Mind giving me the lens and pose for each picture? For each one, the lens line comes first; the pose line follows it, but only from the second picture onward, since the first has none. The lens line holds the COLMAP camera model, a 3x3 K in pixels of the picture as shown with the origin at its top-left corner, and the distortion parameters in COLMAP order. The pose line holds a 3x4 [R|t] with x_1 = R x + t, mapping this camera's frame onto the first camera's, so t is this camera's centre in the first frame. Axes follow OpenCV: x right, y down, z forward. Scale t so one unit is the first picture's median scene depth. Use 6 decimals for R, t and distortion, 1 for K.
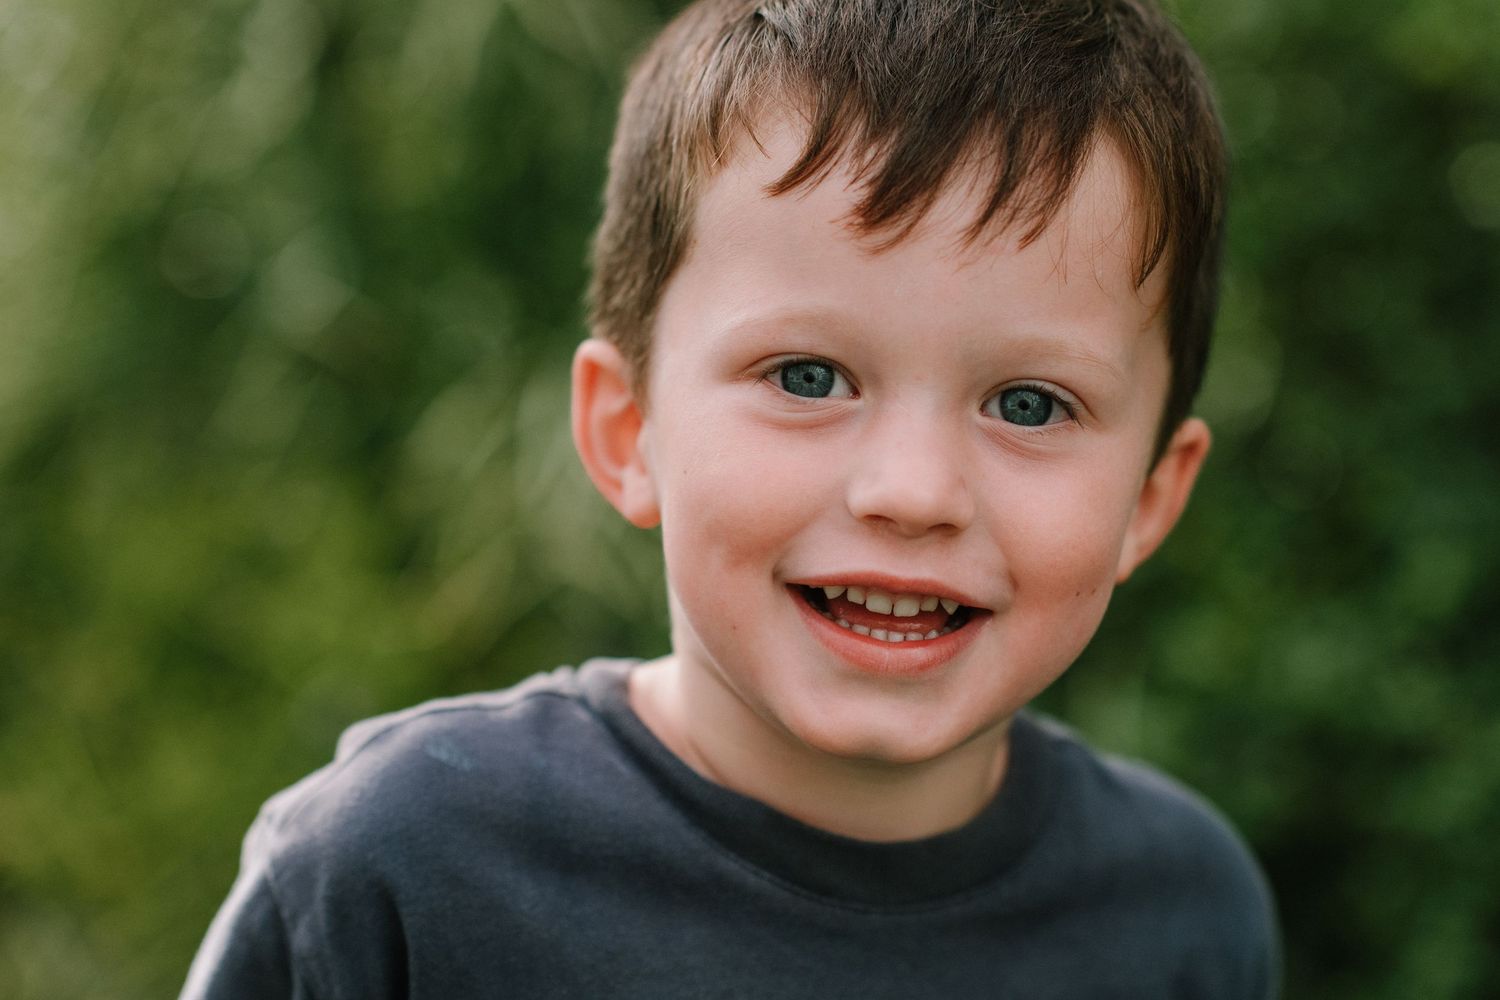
lens RADIAL K [[3668.7, 0, 750.0], [0, 3668.7, 500.0], [0, 0, 1]] dist [-0.115431, -0.163761]
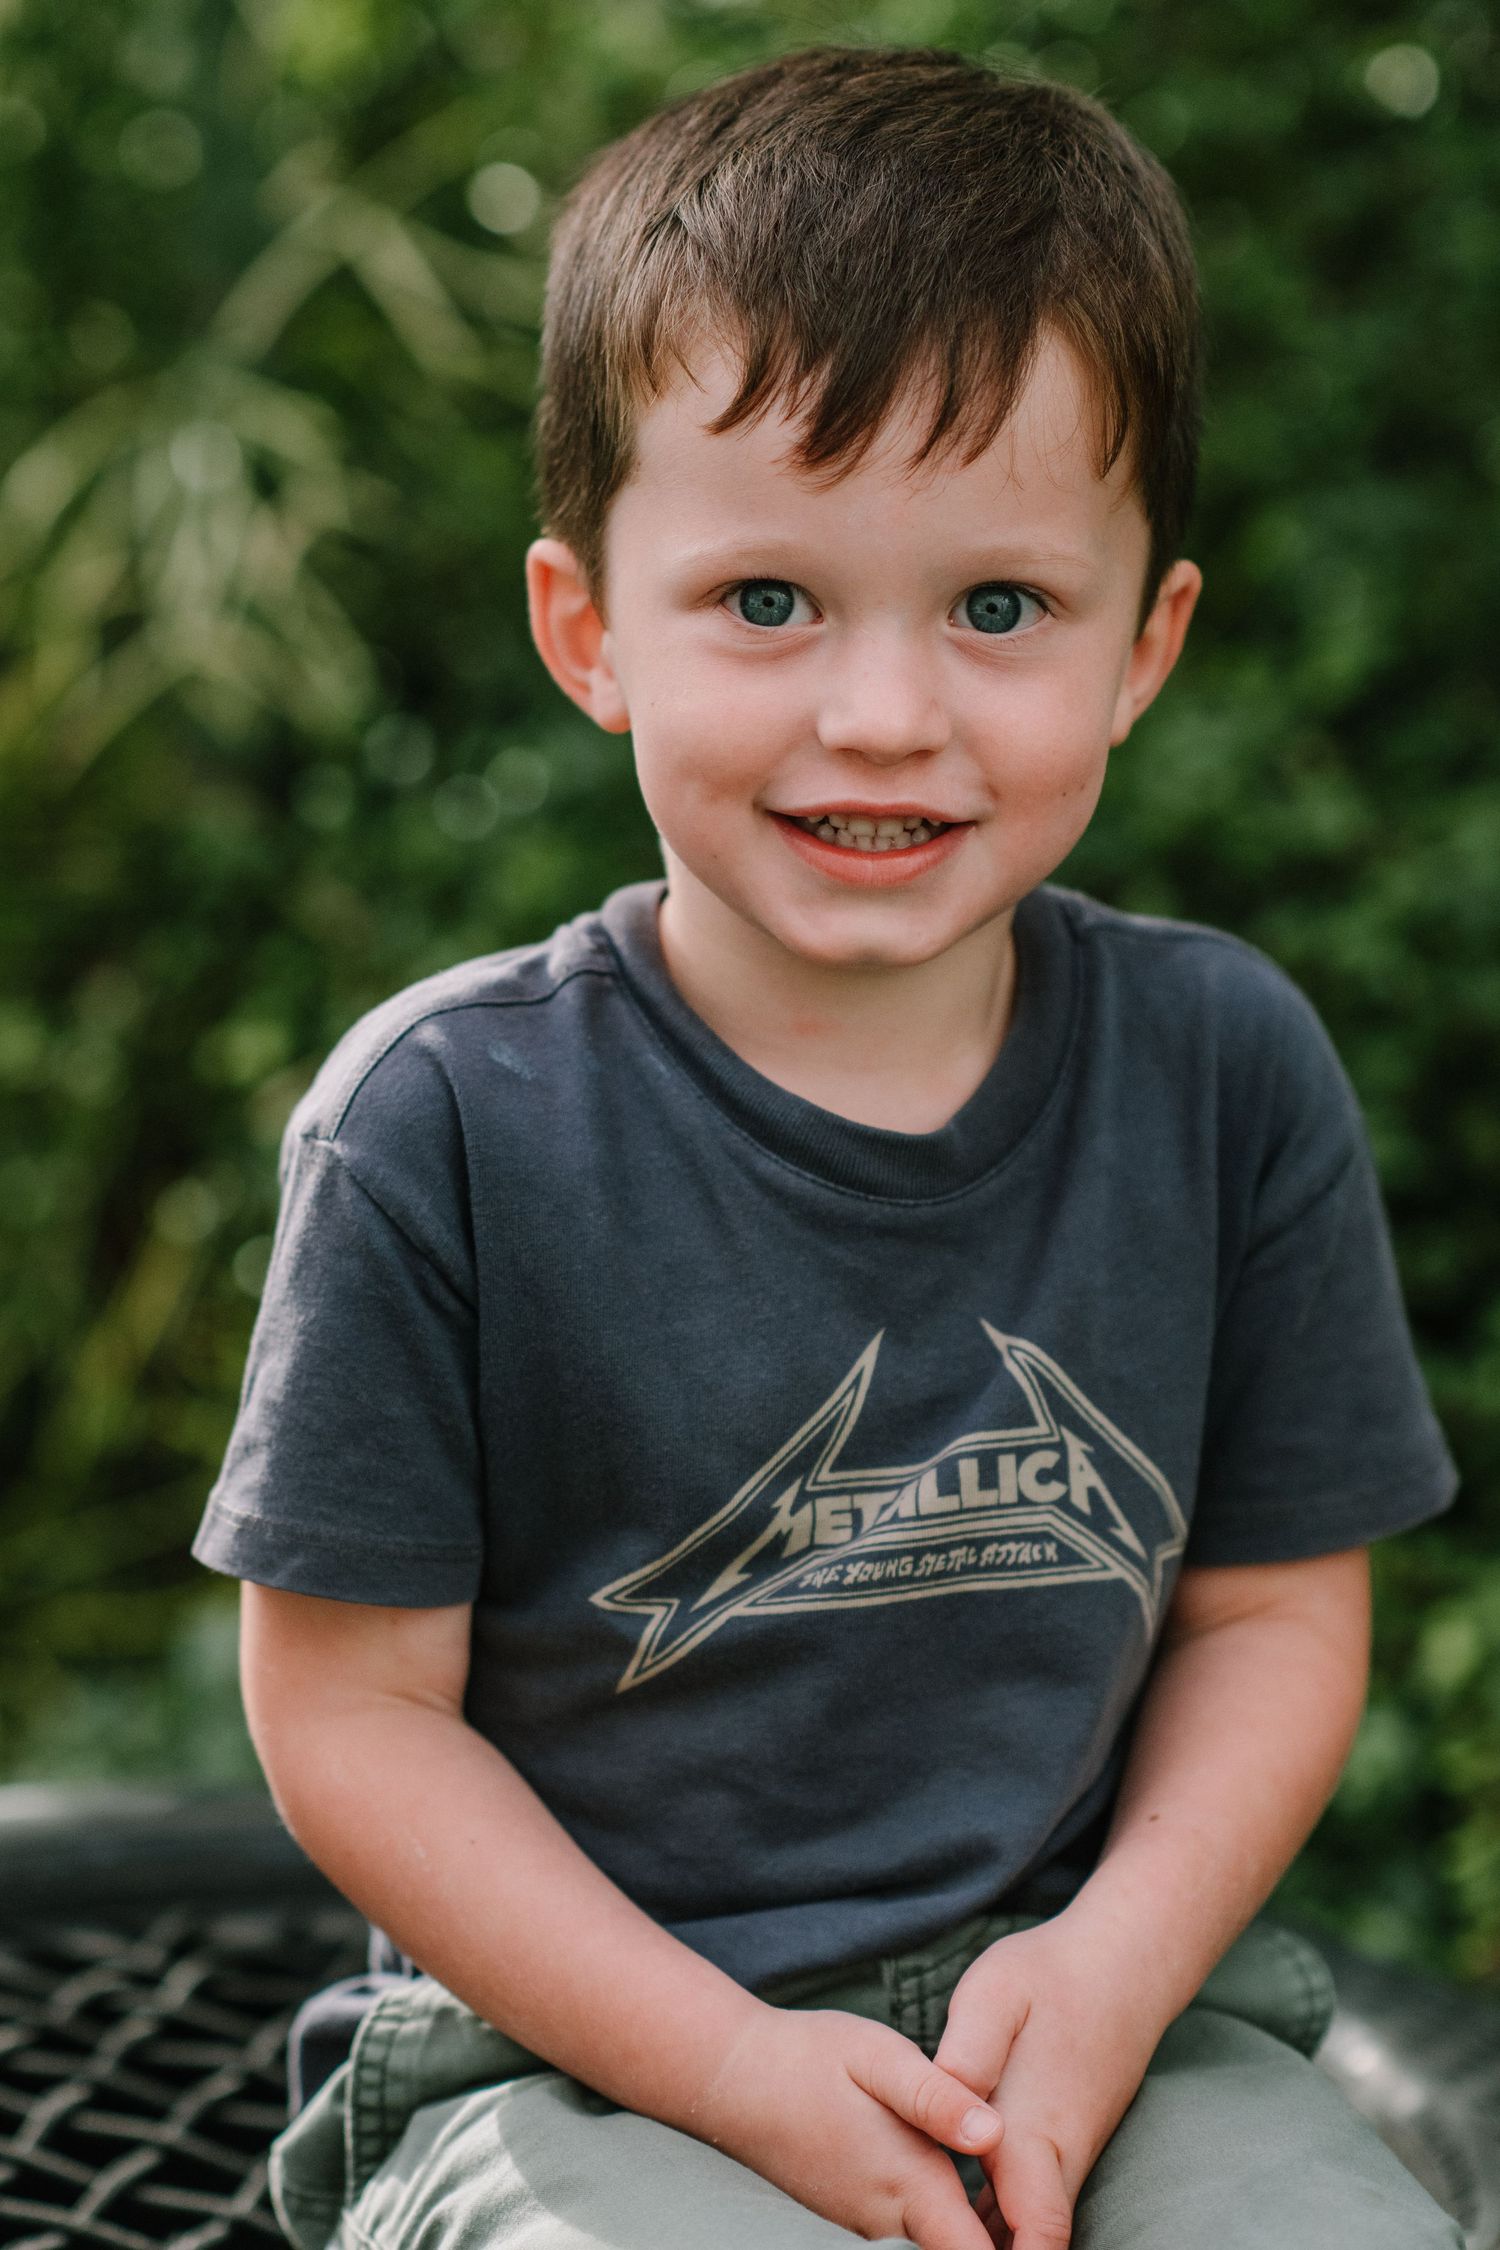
lens RADIAL K [[5503.0, 0, 750.0], [0, 5503.0, 1125.0], [0, 0, 1]] dist [-0.115431, -0.163761]
pose [[0.995225, -0.091013, -0.035264, 0.050080], [0.096764, 0.967346, 0.234259, -0.241769], [0.012791, -0.236553, 0.971534, -0.447854]]
